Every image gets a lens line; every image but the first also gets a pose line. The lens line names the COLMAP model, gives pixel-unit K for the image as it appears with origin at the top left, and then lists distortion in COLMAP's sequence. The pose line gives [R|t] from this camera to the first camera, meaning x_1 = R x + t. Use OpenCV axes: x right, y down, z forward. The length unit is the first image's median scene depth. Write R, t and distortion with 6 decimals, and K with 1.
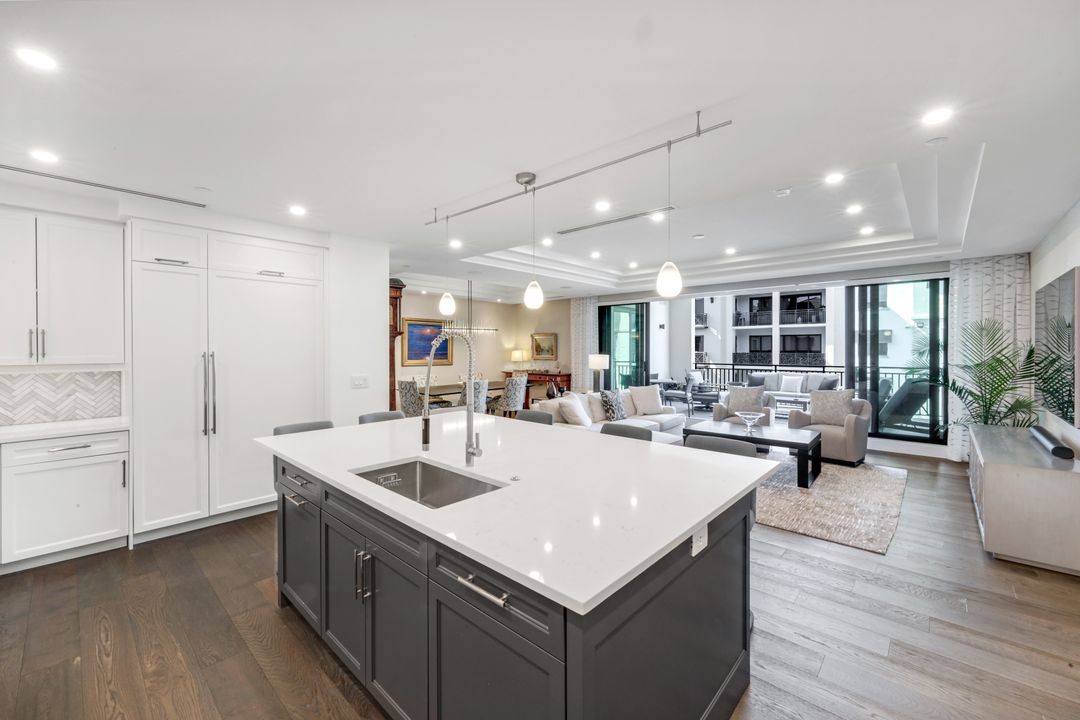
lens RADIAL K [[439.2, 0, 538.3], [0, 439.2, 350.2], [0, 0, 1]] dist [0.000503, 0.000064]
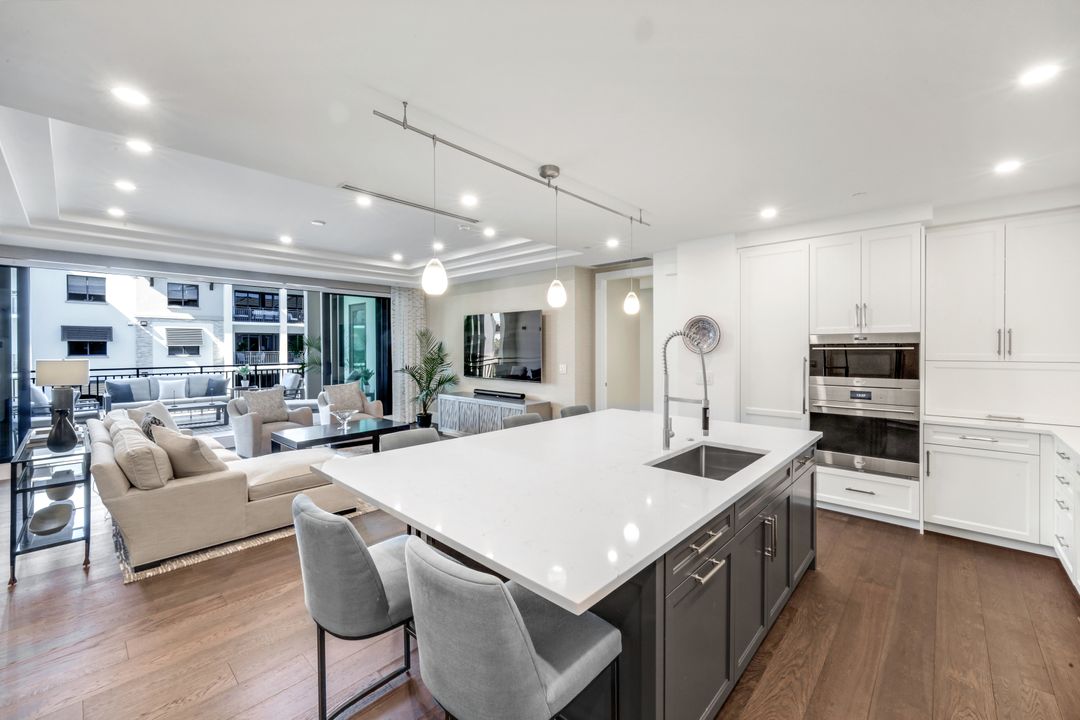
lens RADIAL K [[439.2, 0, 538.3], [0, 439.2, 350.2], [0, 0, 1]] dist [0.000503, 0.000064]
pose [[0.014814, -0.005714, 0.999874, -0.493596], [0.003938, 0.999976, 0.005656, -0.000848], [-0.999883, 0.003854, 0.014837, 0.498915]]
